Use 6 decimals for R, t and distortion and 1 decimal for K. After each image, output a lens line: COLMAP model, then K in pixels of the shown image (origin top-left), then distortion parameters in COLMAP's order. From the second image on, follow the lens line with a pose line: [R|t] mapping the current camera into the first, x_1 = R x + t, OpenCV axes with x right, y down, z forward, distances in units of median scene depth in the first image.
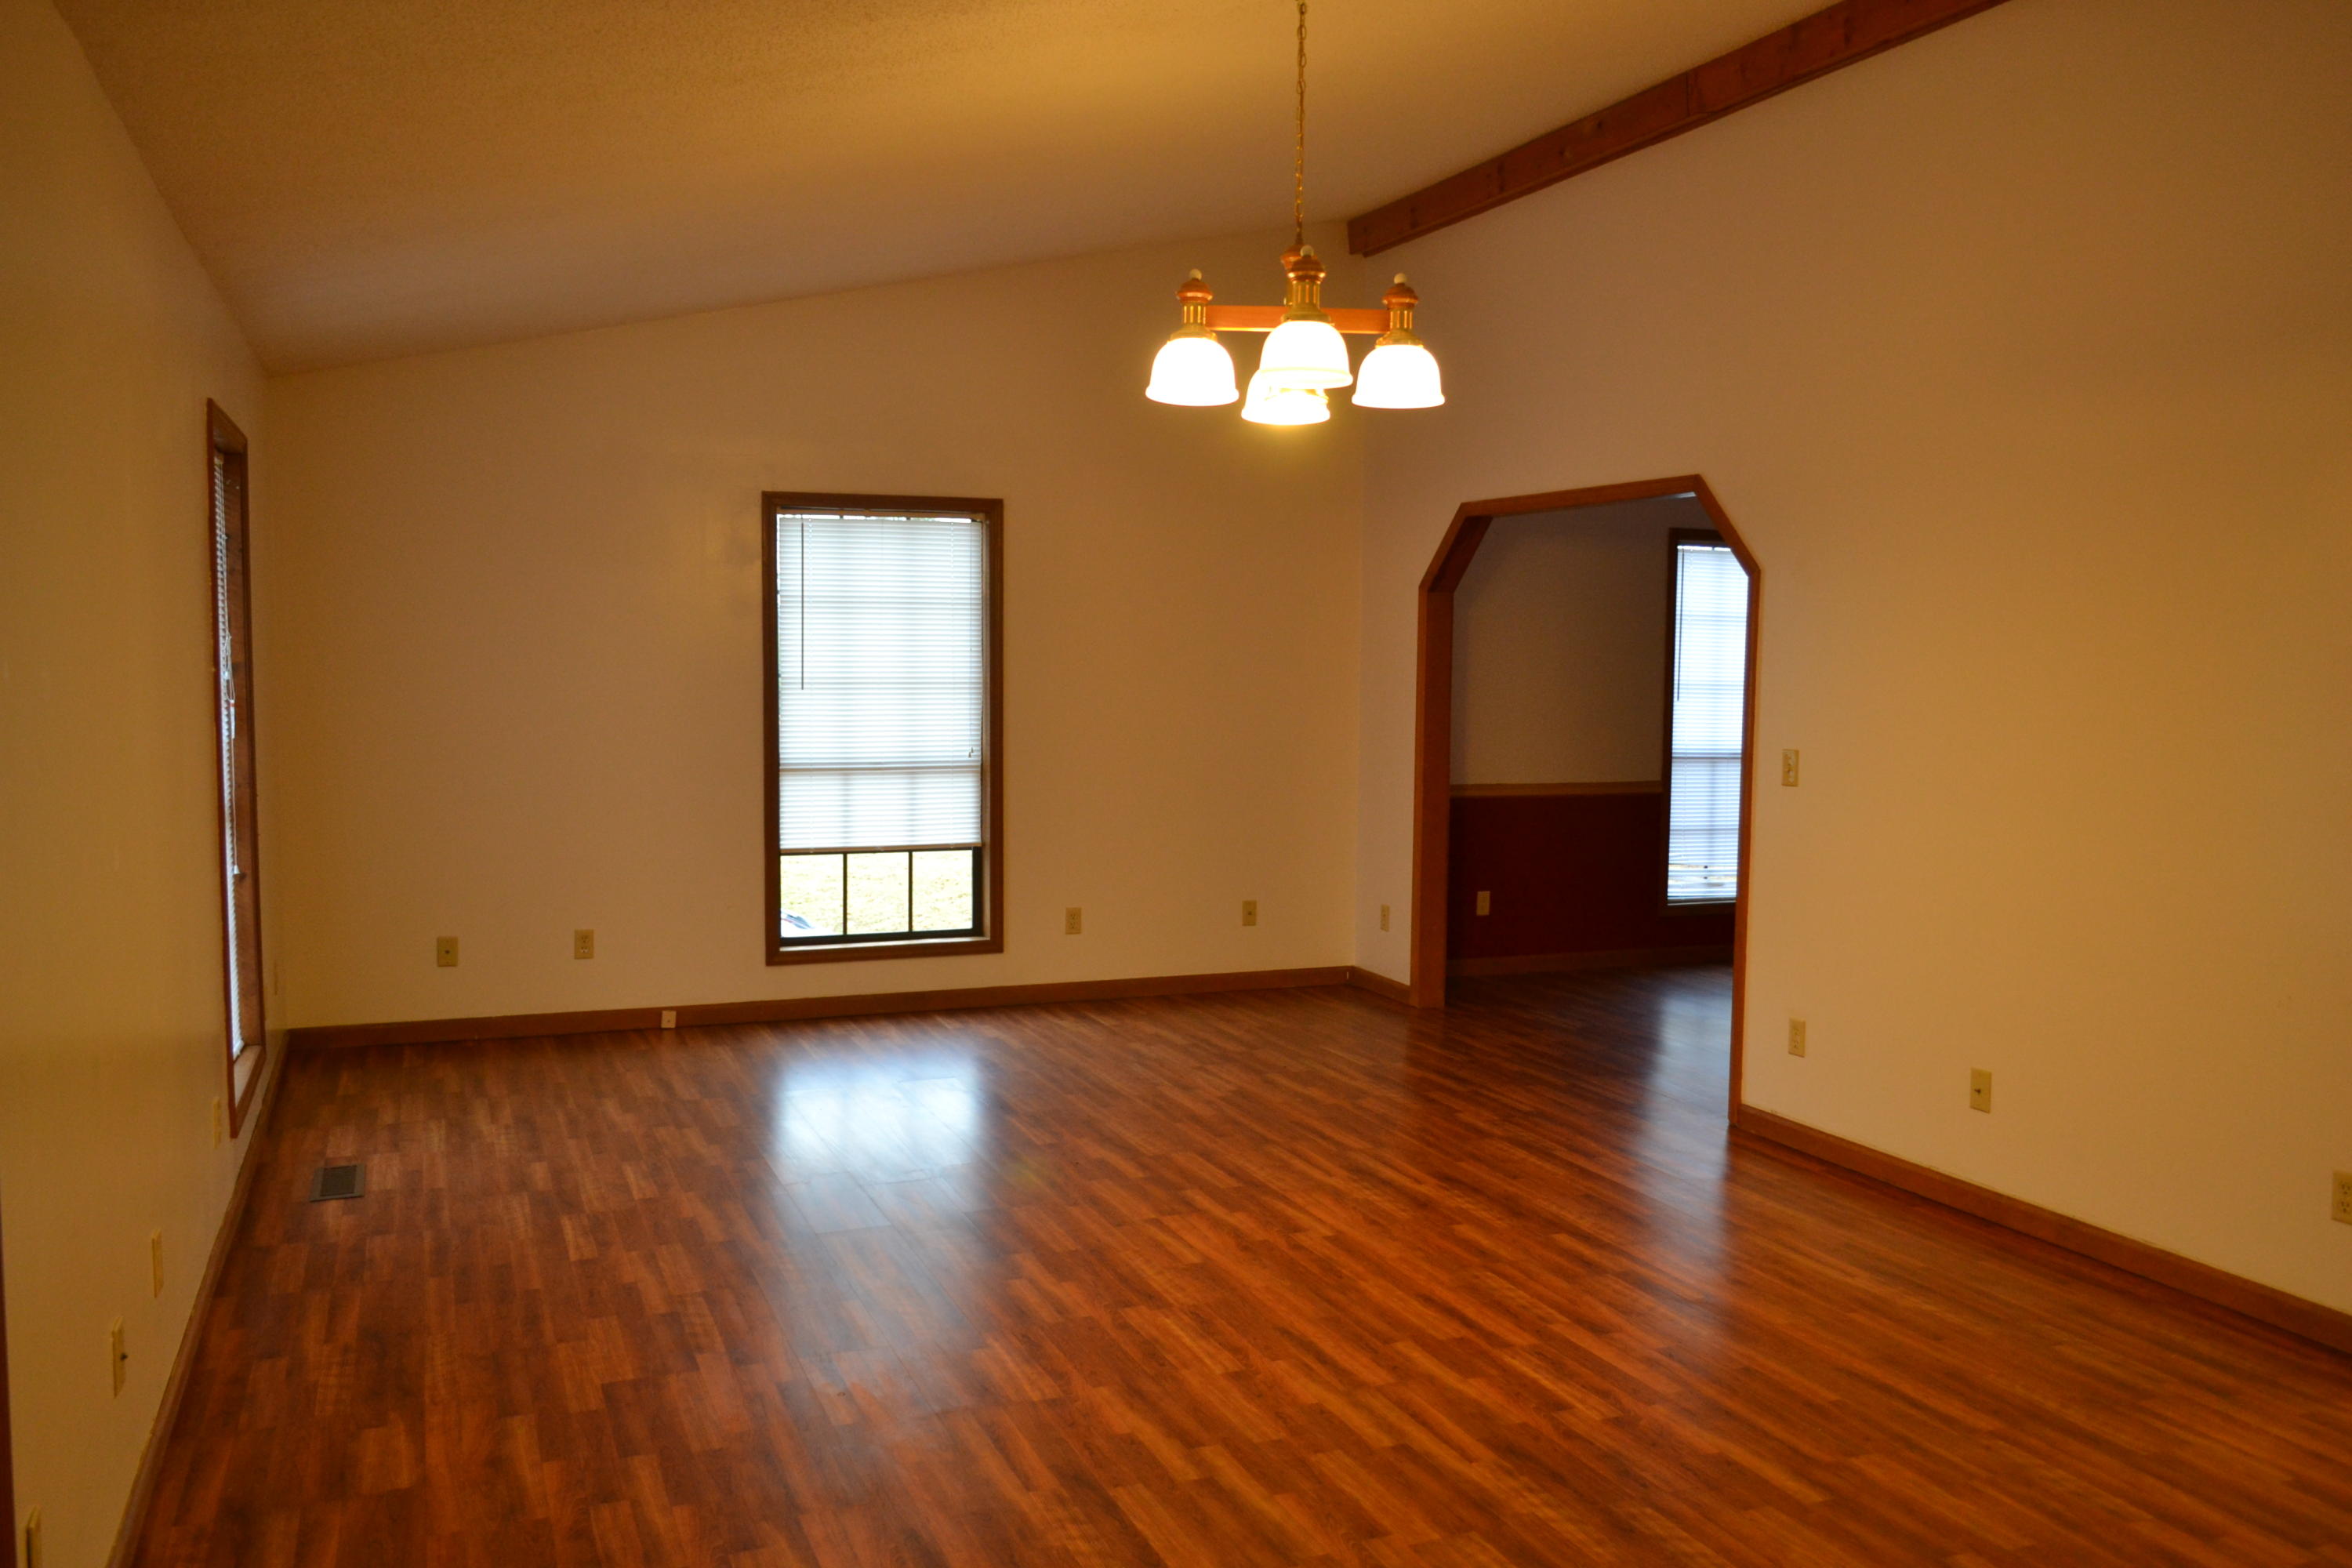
lens RADIAL K [[1859.5, 0, 1176.0], [0, 1859.5, 784.0], [0, 0, 1]] dist [-0.001137, 0.010076]
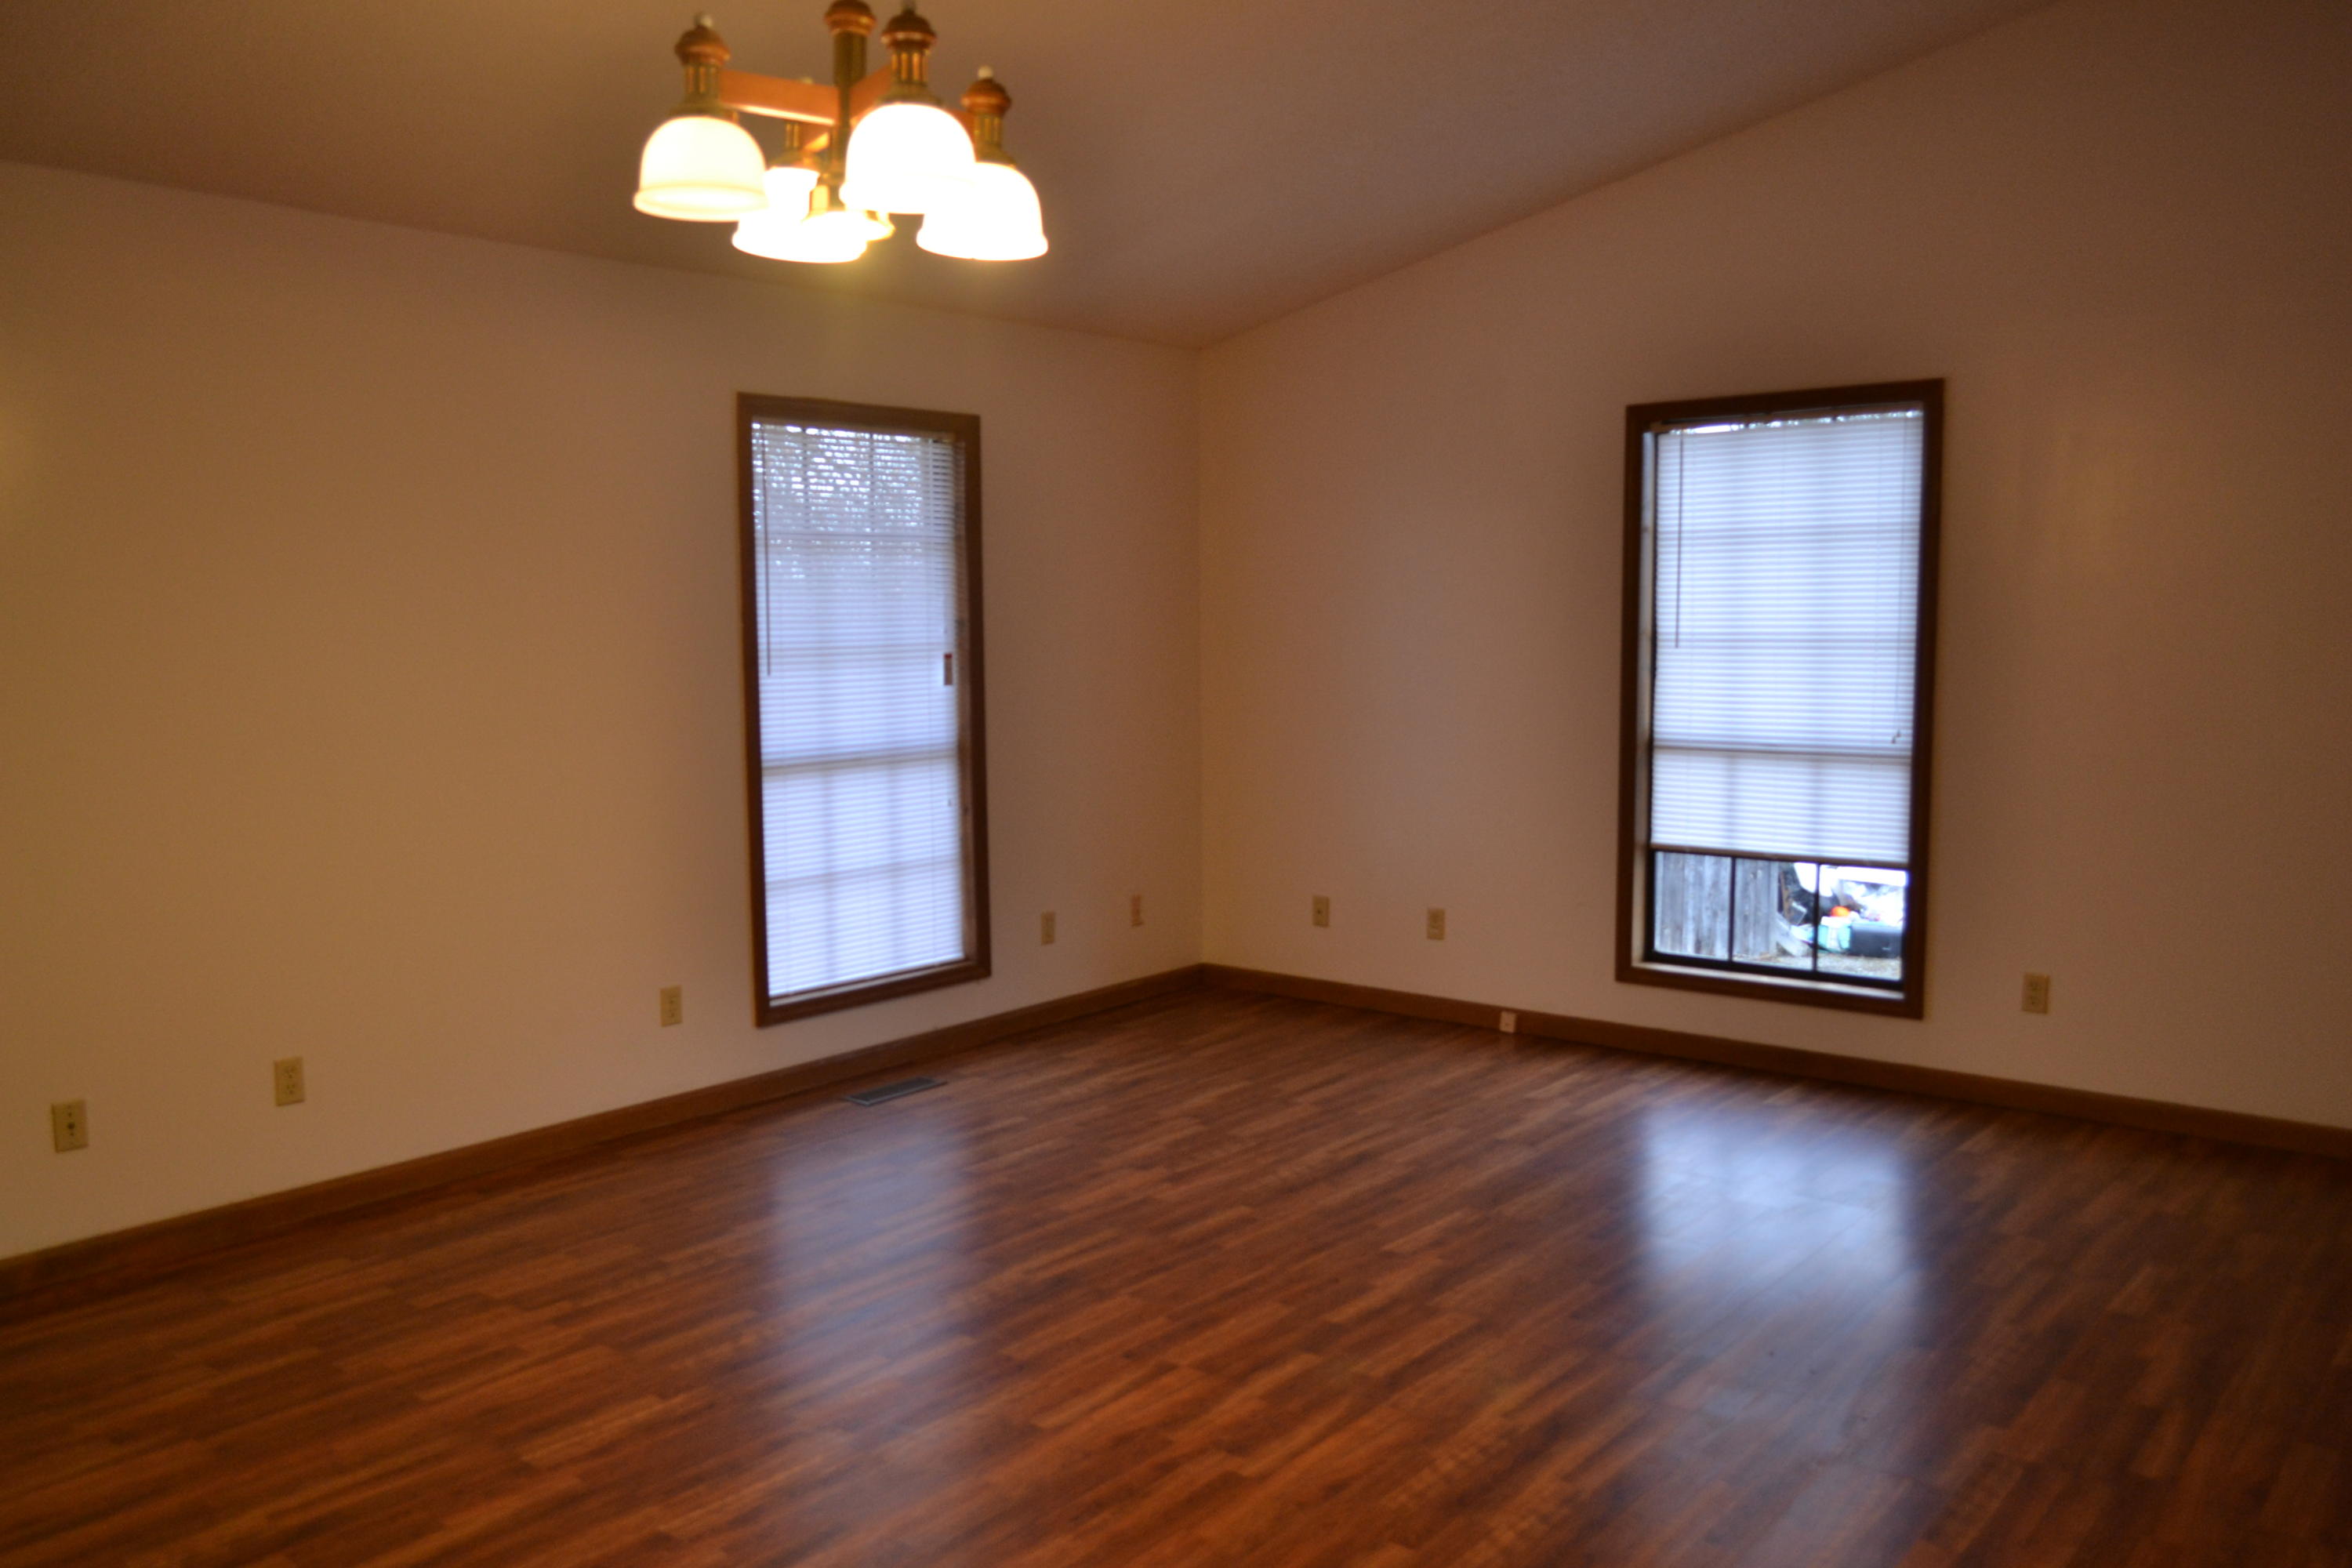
lens RADIAL K [[1881.6, 0, 1183.8], [0, 1881.6, 798.9], [0, 0, 1]] dist [-0.000123, 0.003904]
pose [[0.478049, 0.075931, -0.875045, 0.421985], [-0.050073, 0.996992, 0.059158, -0.023803], [0.876905, 0.015536, 0.480413, 0.430721]]
